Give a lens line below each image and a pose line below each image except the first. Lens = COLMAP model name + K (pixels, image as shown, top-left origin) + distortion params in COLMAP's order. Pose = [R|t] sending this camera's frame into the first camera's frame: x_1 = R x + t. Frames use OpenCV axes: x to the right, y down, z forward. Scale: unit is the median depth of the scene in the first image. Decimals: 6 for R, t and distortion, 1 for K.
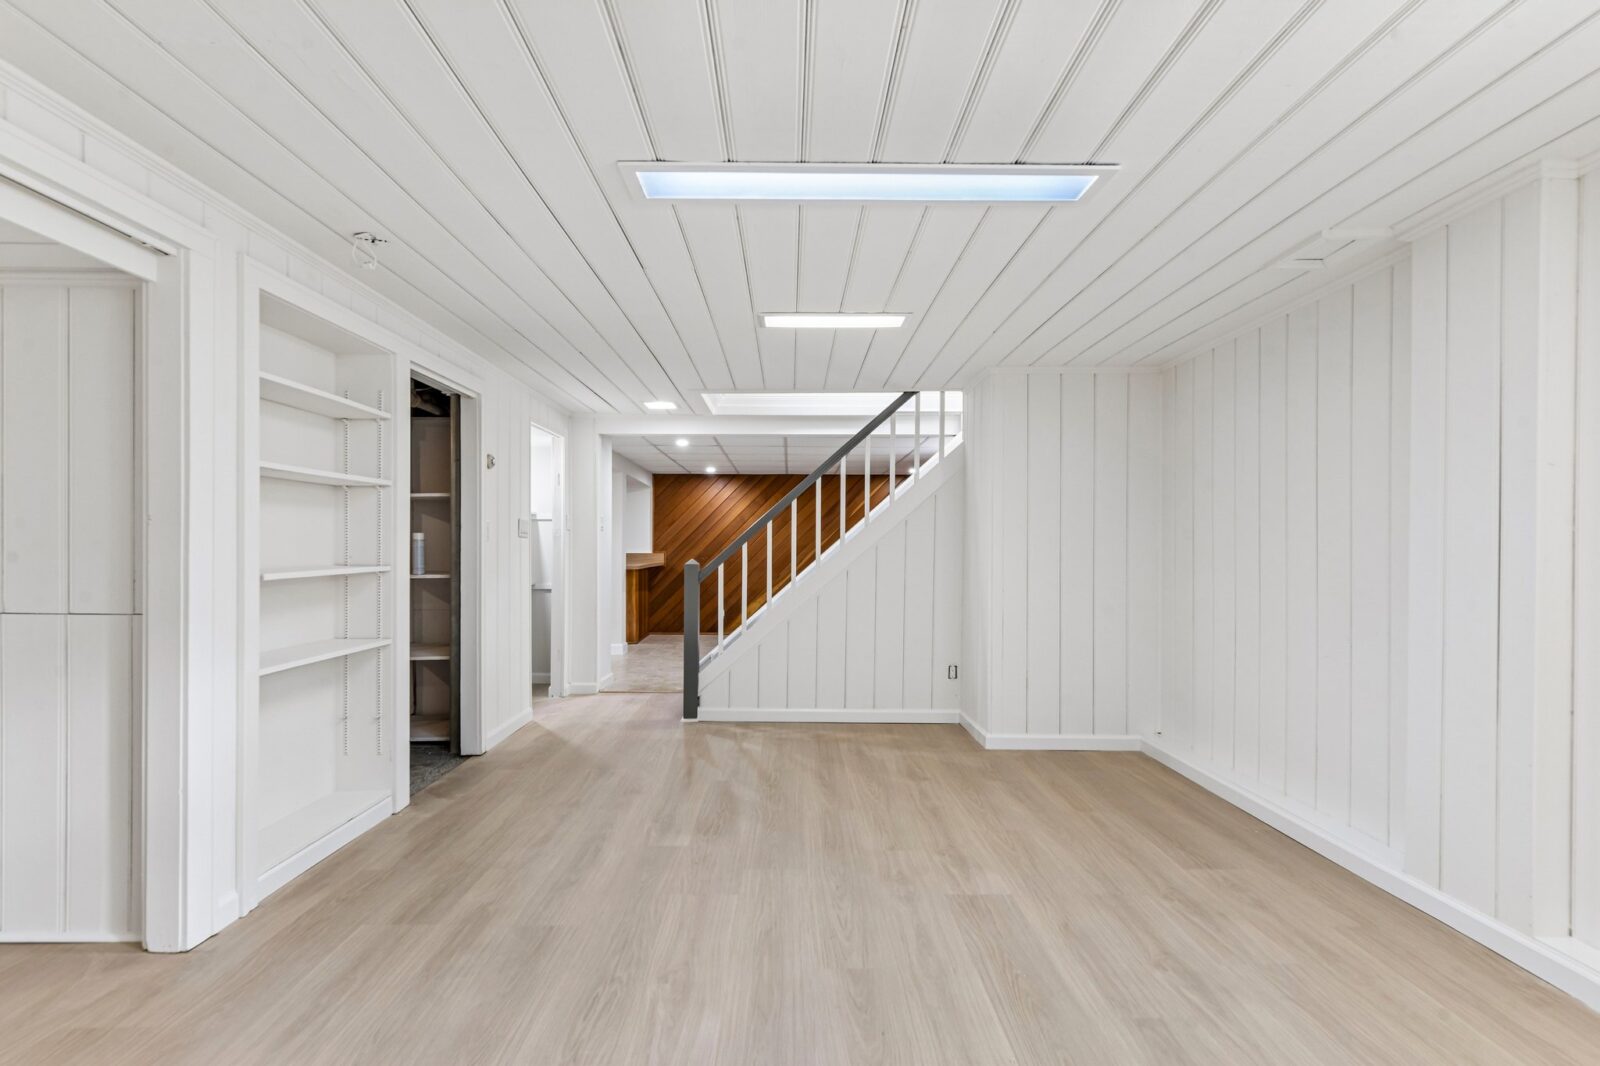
lens RADIAL K [[761.5, 0, 798.2], [0, 761.5, 542.8], [0, 0, 1]] dist [-0.008852, -0.000675]
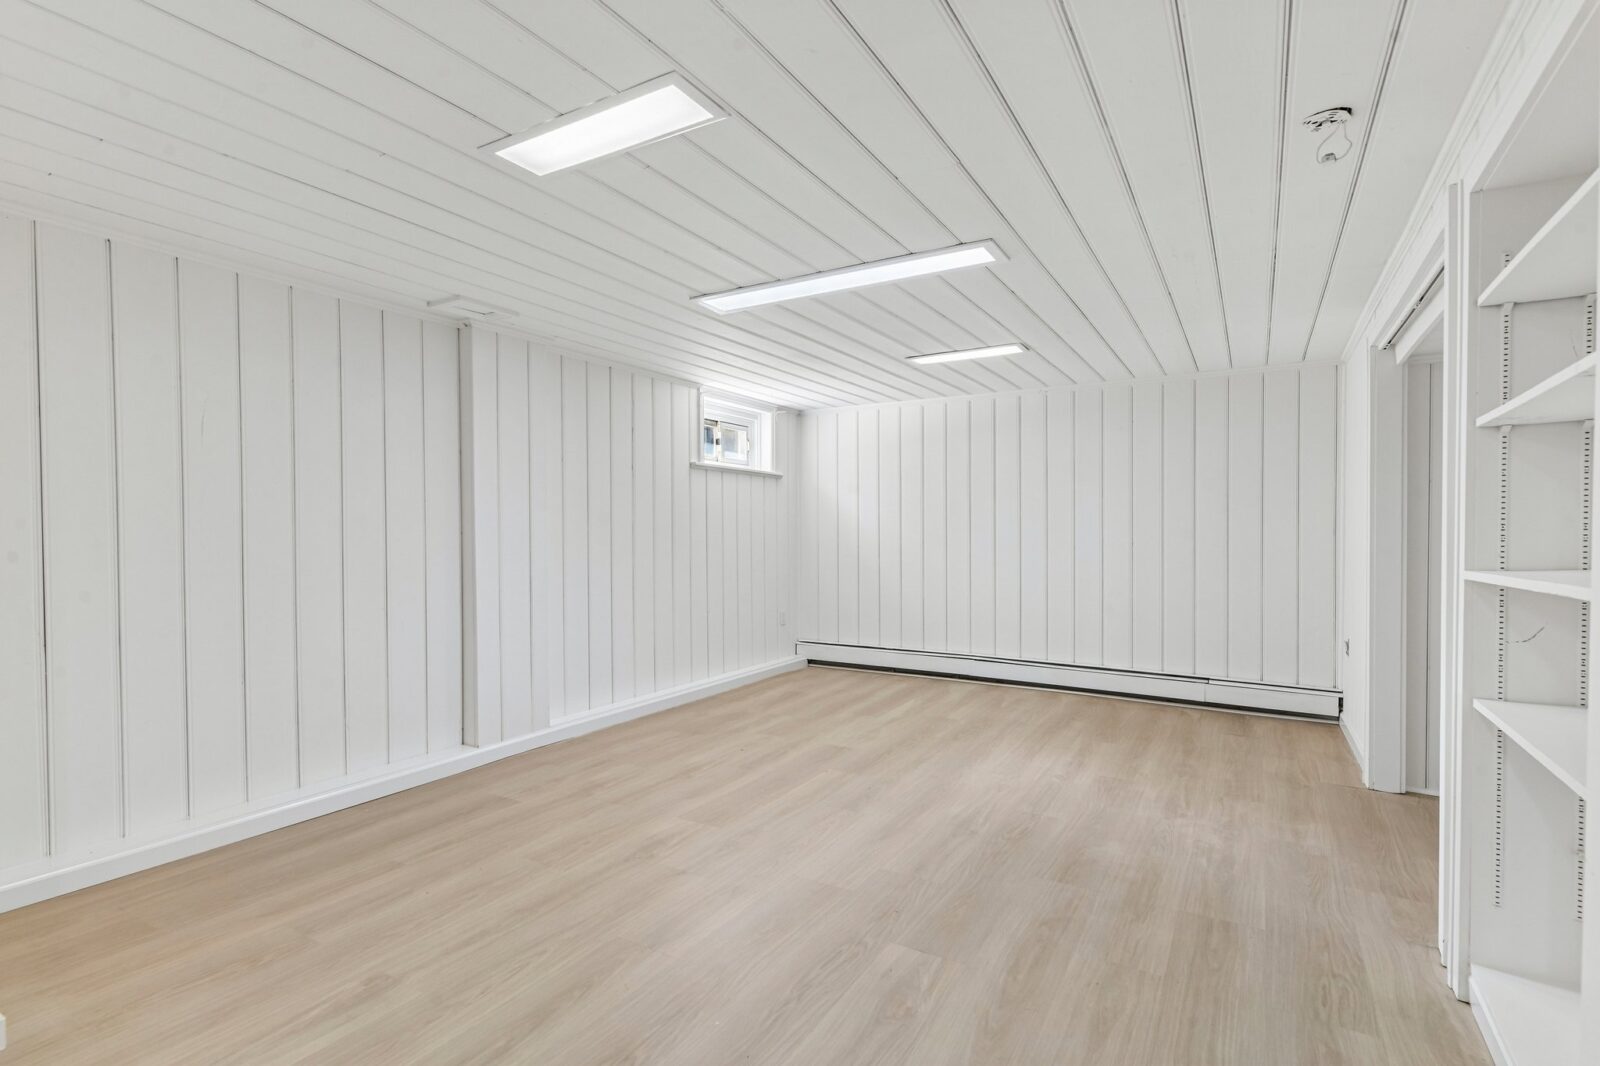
lens RADIAL K [[761.5, 0, 799.9], [0, 761.5, 539.9], [0, 0, 1]] dist [-0.008852, -0.000675]
pose [[-0.851219, -0.008312, 0.524745, -0.544633], [-0.005145, 0.999959, 0.007493, 0.008923], [-0.524786, 0.003679, -0.851226, 2.012112]]
